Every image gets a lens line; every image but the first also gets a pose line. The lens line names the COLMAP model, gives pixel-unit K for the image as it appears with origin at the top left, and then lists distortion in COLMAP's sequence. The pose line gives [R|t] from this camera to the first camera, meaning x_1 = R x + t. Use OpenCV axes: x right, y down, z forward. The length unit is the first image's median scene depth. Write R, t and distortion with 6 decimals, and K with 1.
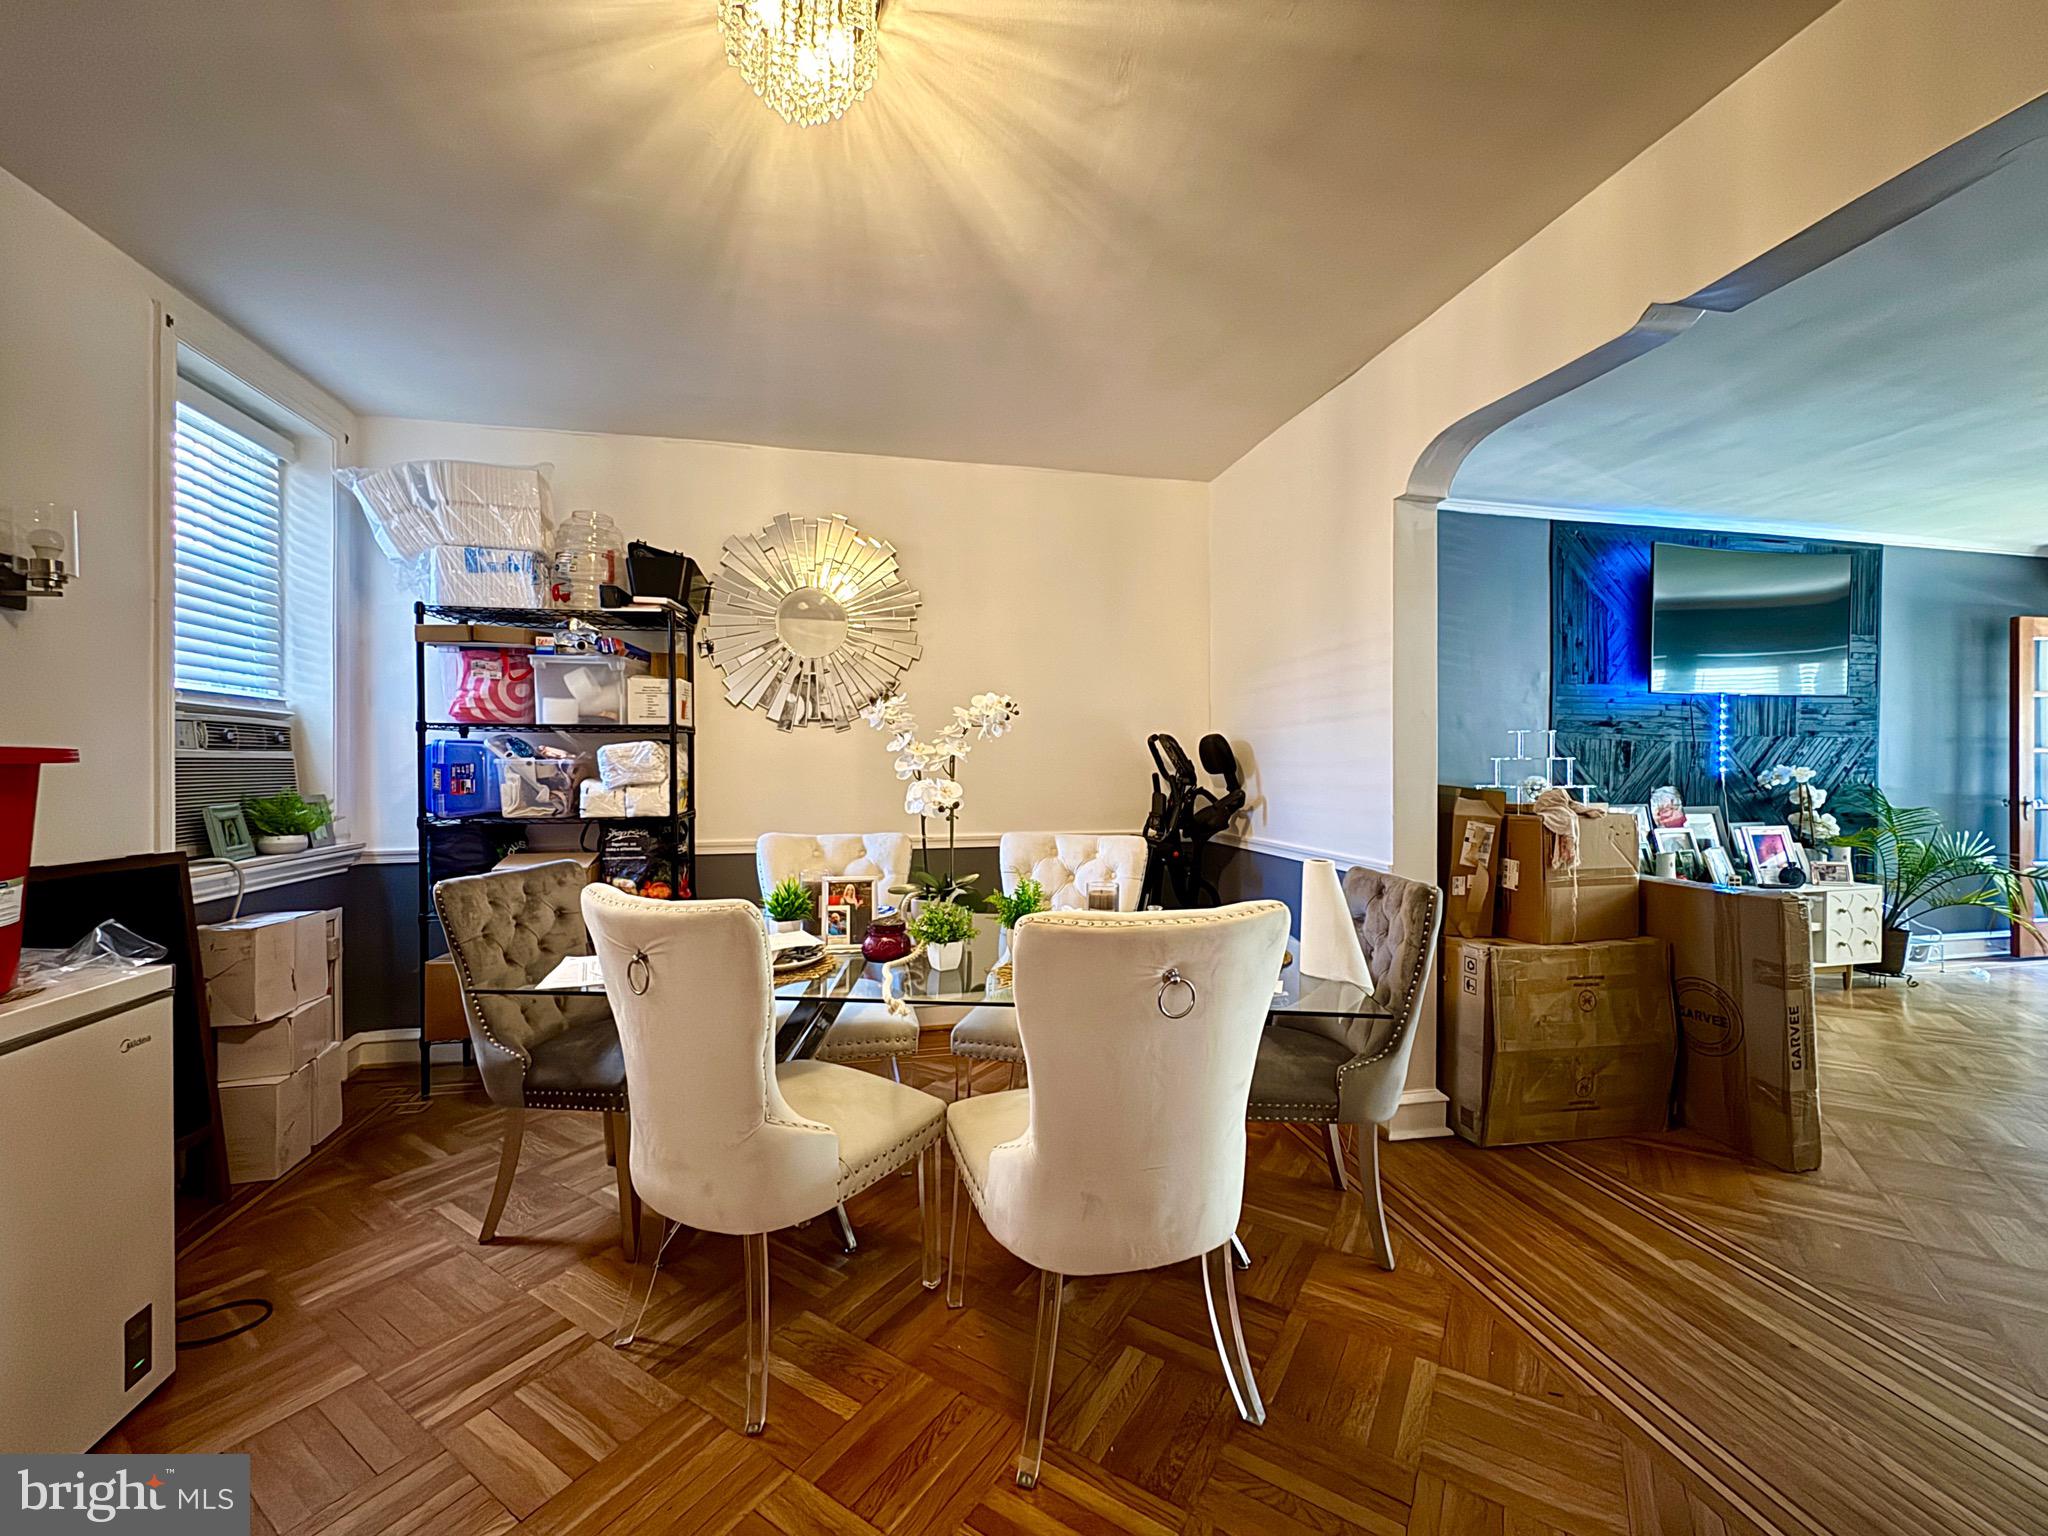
lens RADIAL K [[819.5, 0, 1027.7], [0, 819.5, 767.8], [0, 0, 1]] dist [0.002005, -0.001047]
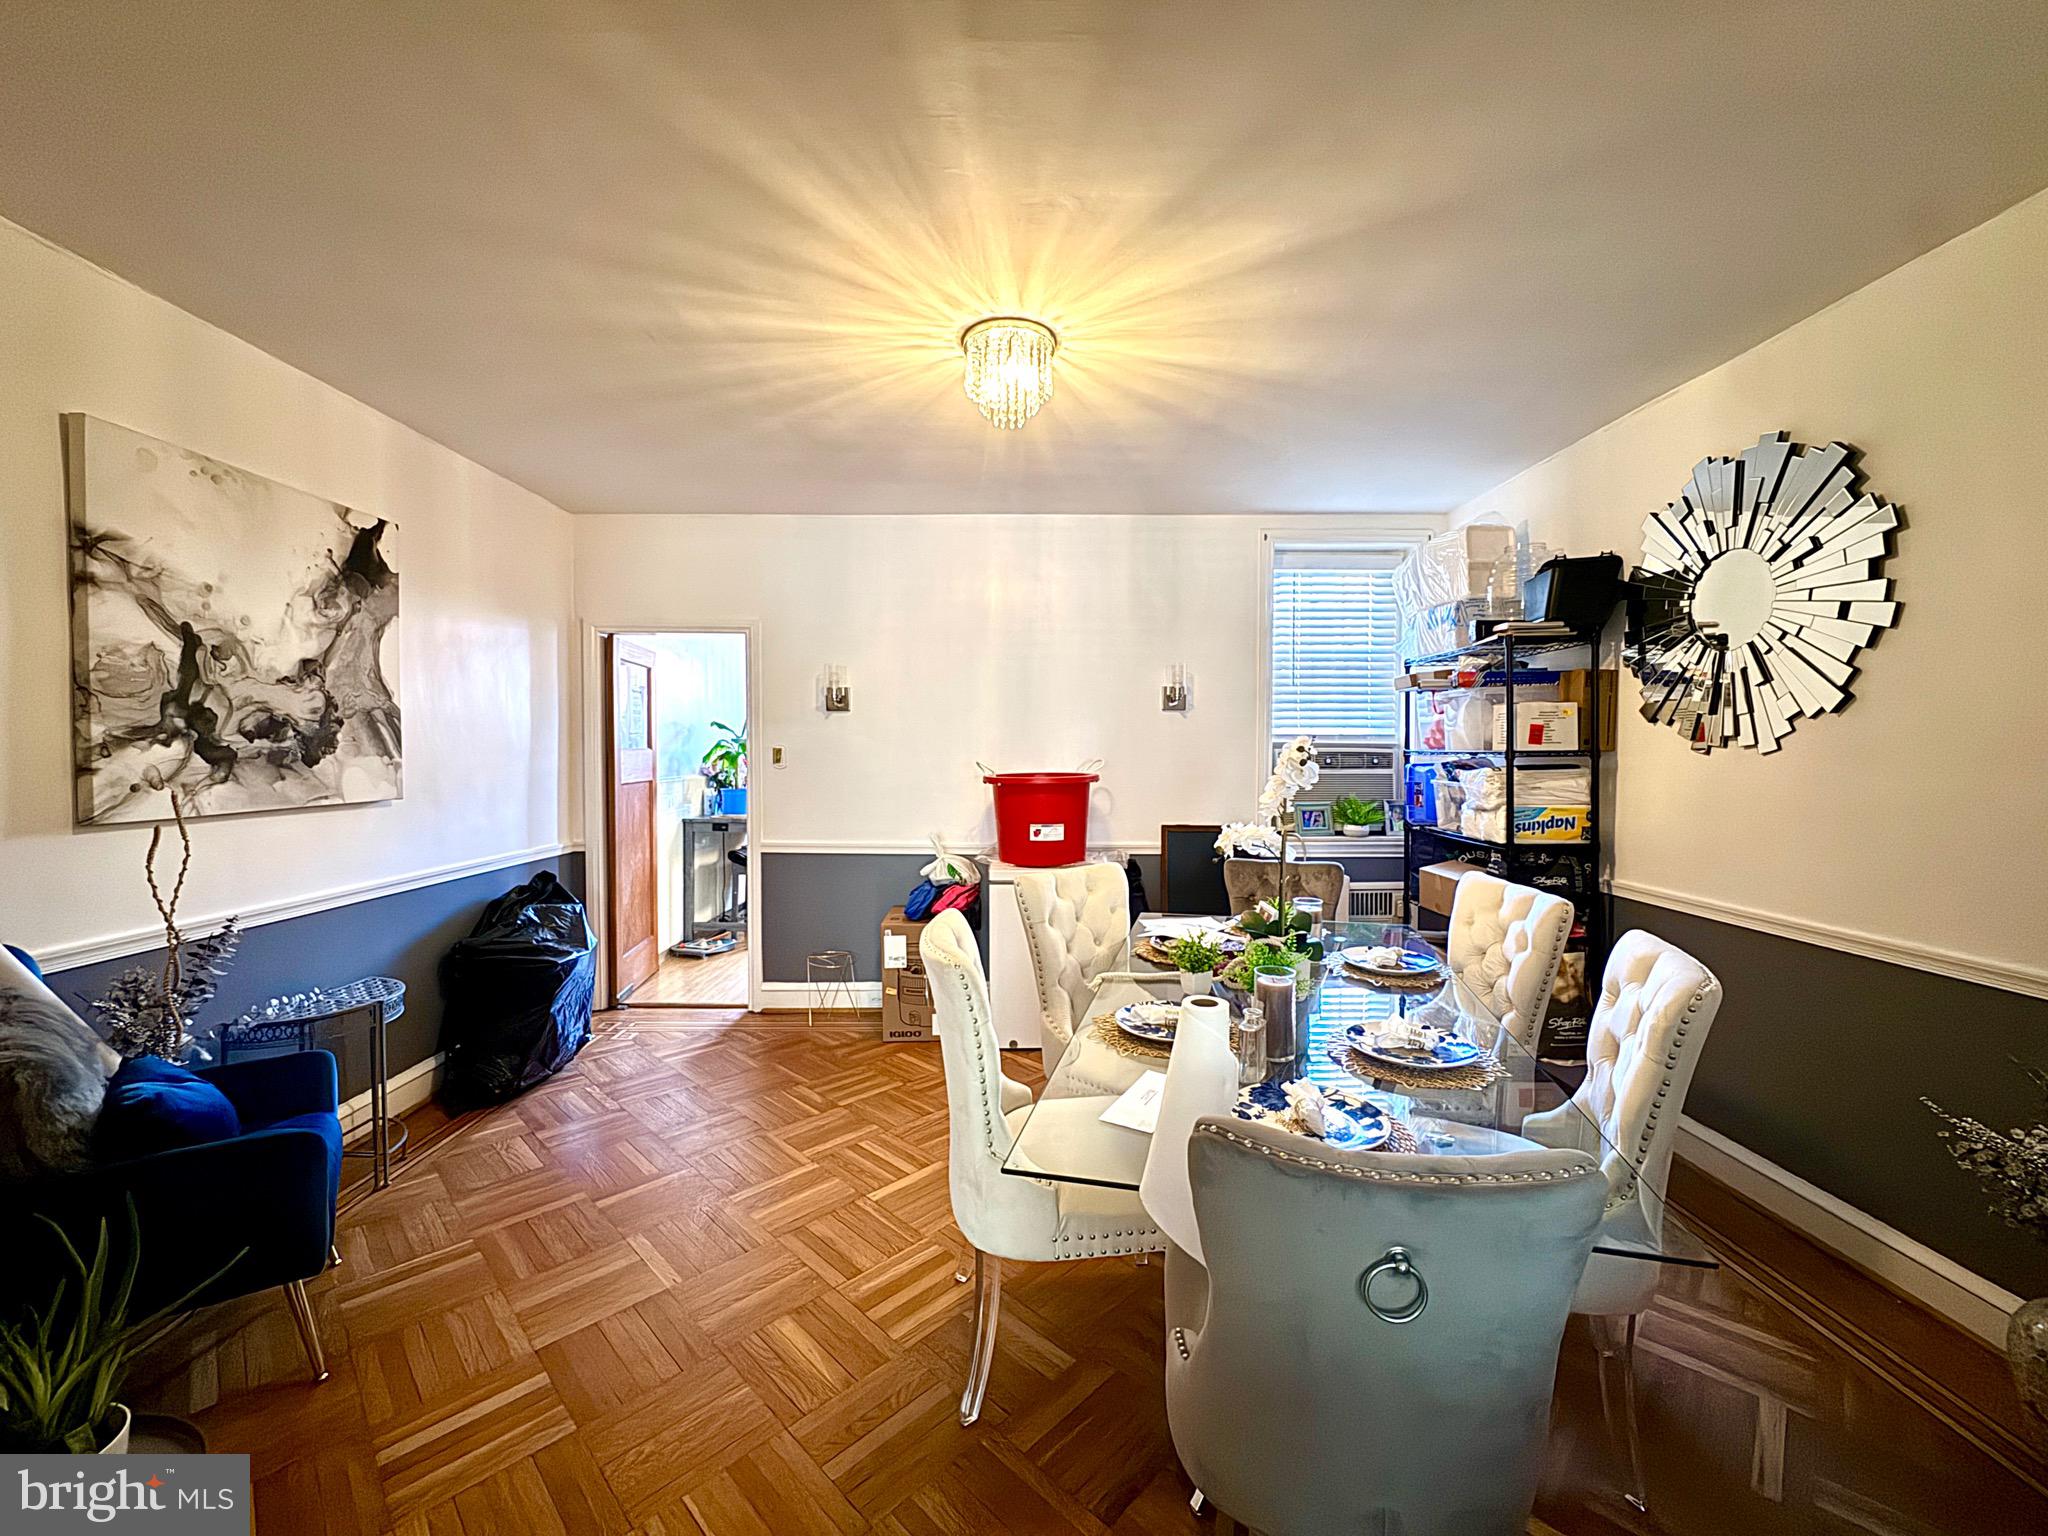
lens RADIAL K [[819.5, 0, 1020.6], [0, 819.5, 763.8], [0, 0, 1]] dist [0.002005, -0.001047]
pose [[-0.199784, 0.019001, -0.979656, 0.428497], [-0.006952, 0.999759, 0.020809, -0.035820], [0.979815, 0.010968, -0.199603, 0.415580]]
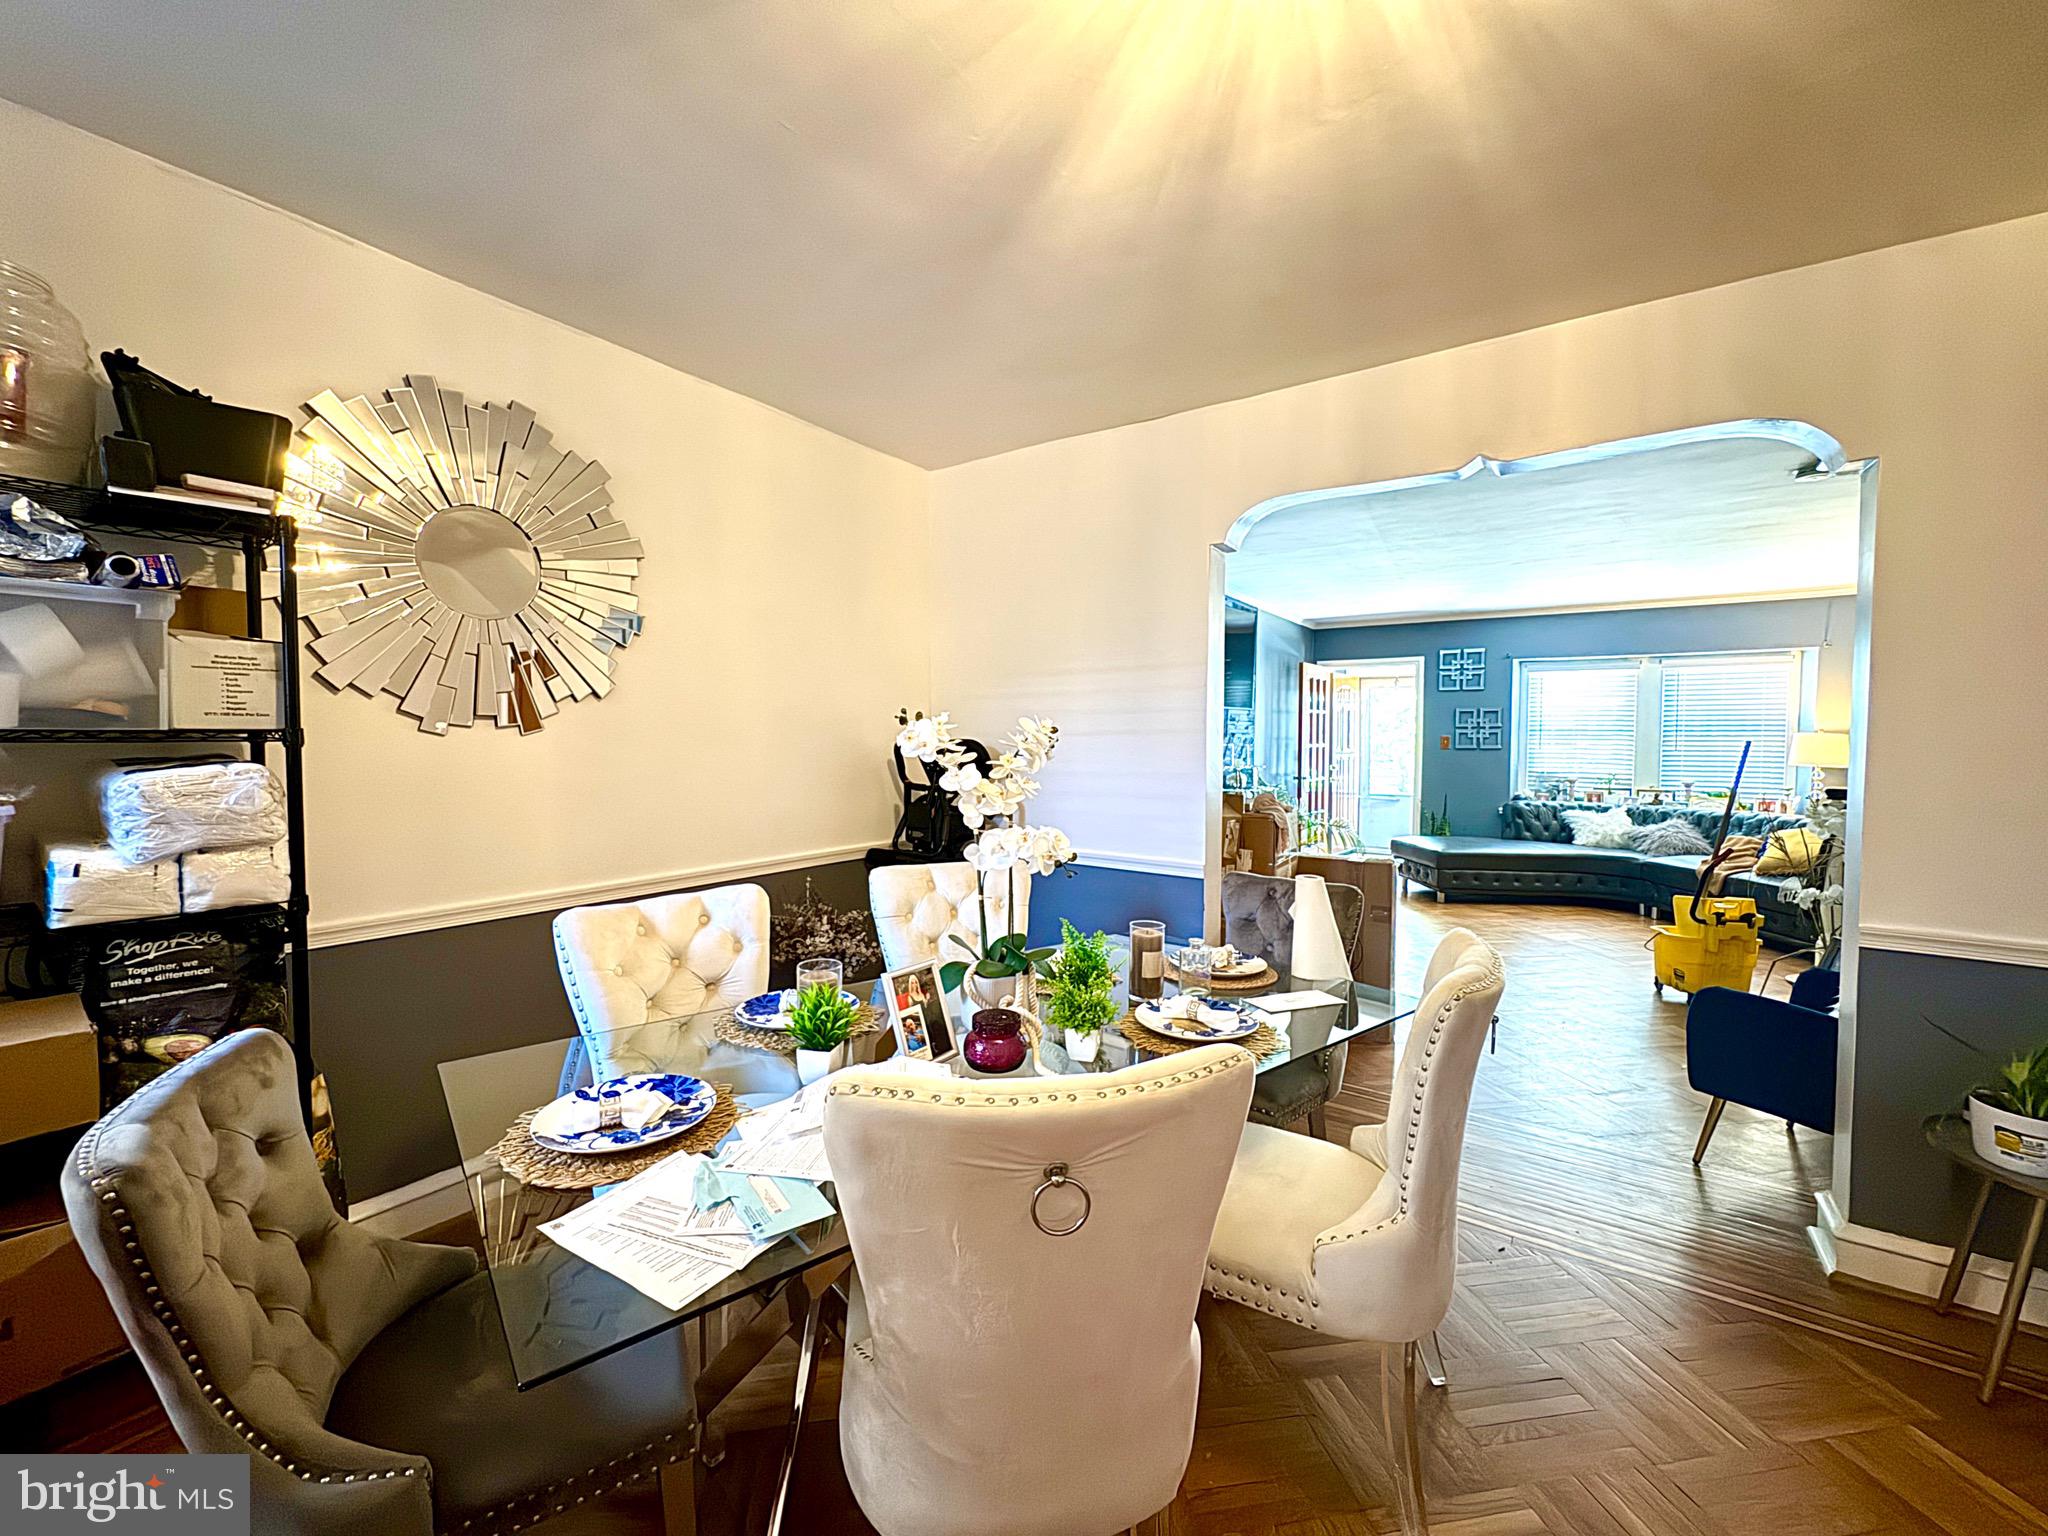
lens RADIAL K [[819.5, 0, 1029.8], [0, 819.5, 765.8], [0, 0, 1]] dist [0.002005, -0.001047]
pose [[0.740321, -0.018178, 0.672008, -0.290994], [-0.002145, 0.999565, 0.029403, -0.030555], [-0.672250, -0.023209, 0.739960, 0.183165]]
